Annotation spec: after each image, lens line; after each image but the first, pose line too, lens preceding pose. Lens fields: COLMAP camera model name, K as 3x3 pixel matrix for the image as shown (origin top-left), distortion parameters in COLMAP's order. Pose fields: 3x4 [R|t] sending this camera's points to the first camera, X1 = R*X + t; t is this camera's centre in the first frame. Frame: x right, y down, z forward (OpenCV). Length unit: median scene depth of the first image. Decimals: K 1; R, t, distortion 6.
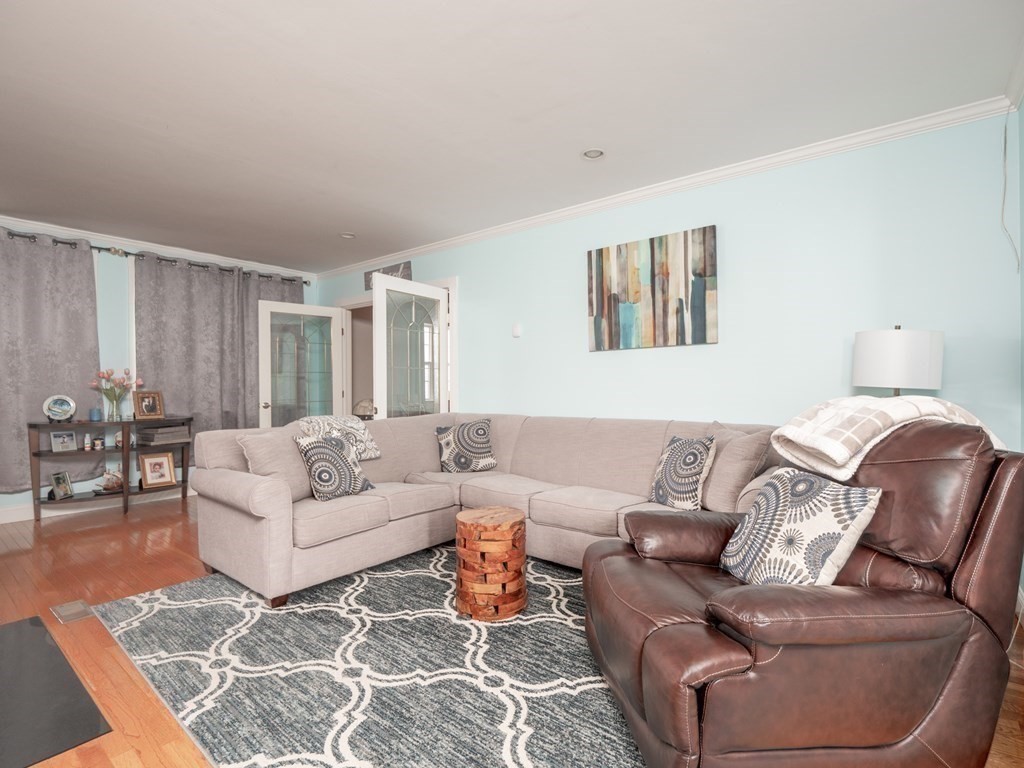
lens RADIAL K [[499.4, 0, 512.1], [0, 499.4, 386.3], [0, 0, 1]] dist [-0.010283, -0.002164]
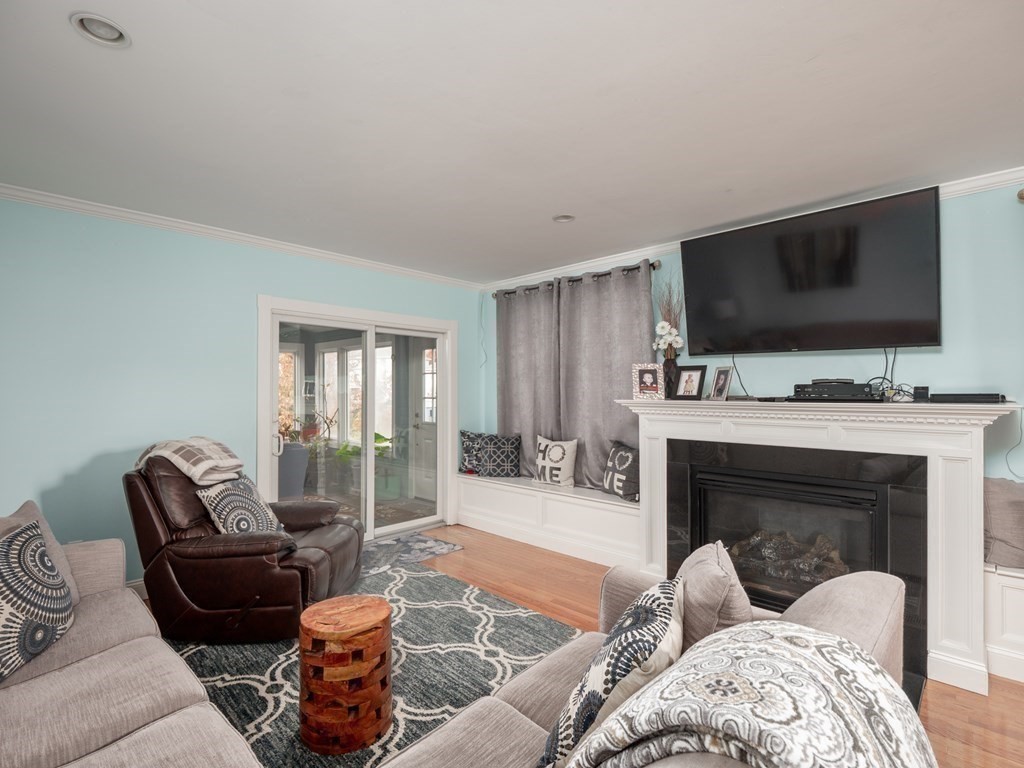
lens RADIAL K [[499.4, 0, 512.1], [0, 499.4, 386.3], [0, 0, 1]] dist [-0.010283, -0.002164]
pose [[-0.996132, 0.005695, 0.087684, -0.496046], [0.004989, 0.999953, -0.008274, -0.126562], [-0.087727, -0.007804, -0.996114, 2.325365]]
